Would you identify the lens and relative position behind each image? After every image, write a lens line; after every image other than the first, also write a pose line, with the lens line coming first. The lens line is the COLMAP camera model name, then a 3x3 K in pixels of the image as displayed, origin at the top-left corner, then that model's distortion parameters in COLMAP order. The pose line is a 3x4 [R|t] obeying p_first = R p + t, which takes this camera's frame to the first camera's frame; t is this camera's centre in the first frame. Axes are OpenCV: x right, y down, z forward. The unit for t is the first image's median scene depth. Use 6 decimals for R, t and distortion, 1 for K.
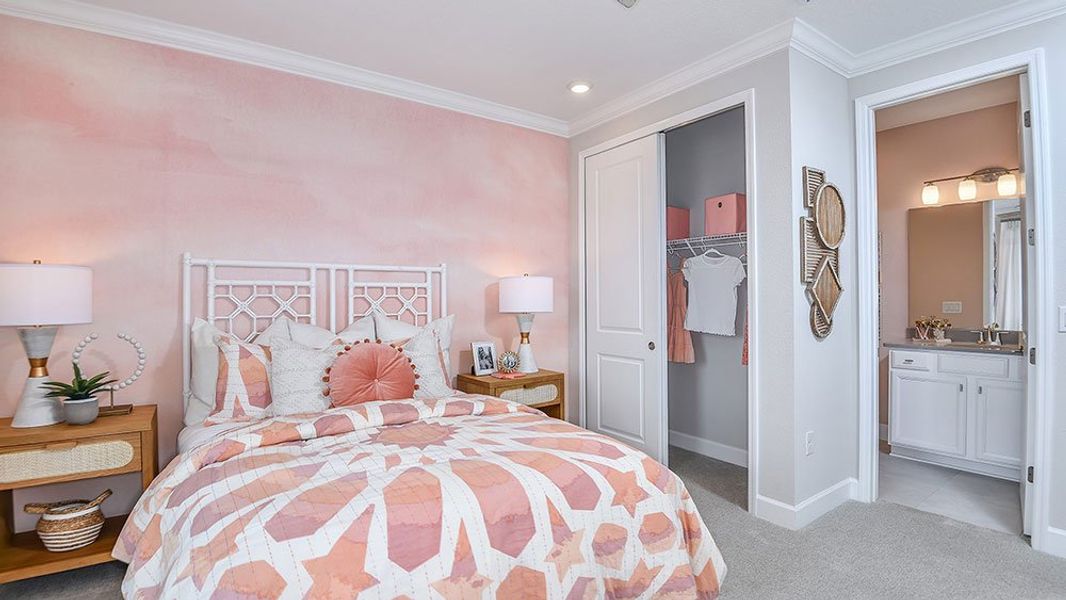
lens RADIAL K [[500.5, 0, 531.2], [0, 500.5, 292.7], [0, 0, 1]] dist [-0.022675, -0.000399]
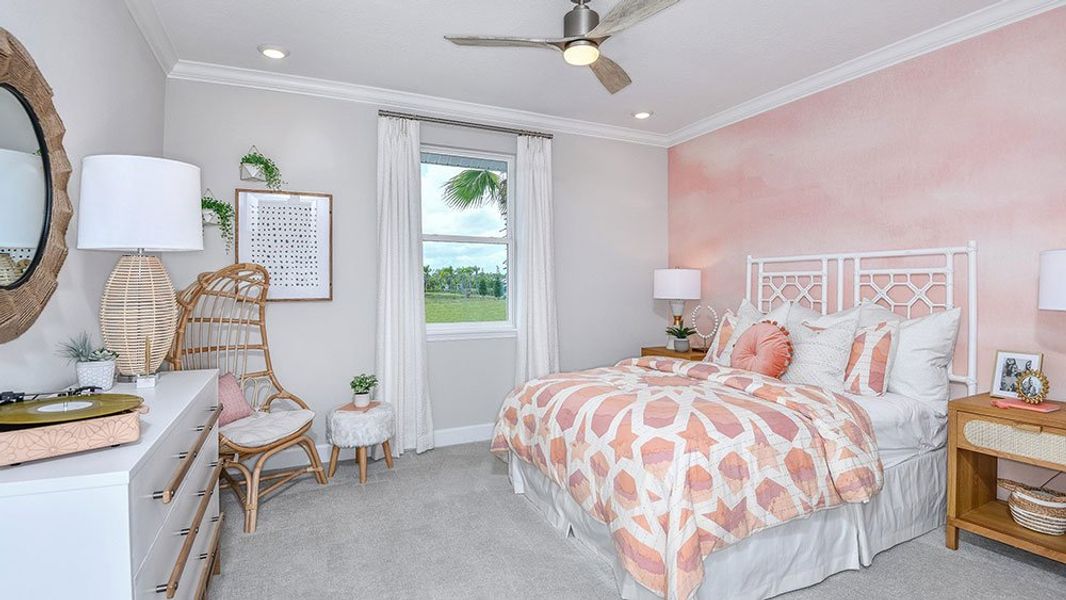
lens RADIAL K [[500.5, 0, 532.5], [0, 500.5, 299.6], [0, 0, 1]] dist [-0.022675, -0.000399]
pose [[-0.182392, 0.027809, -0.982833, 0.857238], [0.011409, 0.999592, 0.026166, 0.004963], [0.983160, -0.006441, -0.182635, 0.604462]]
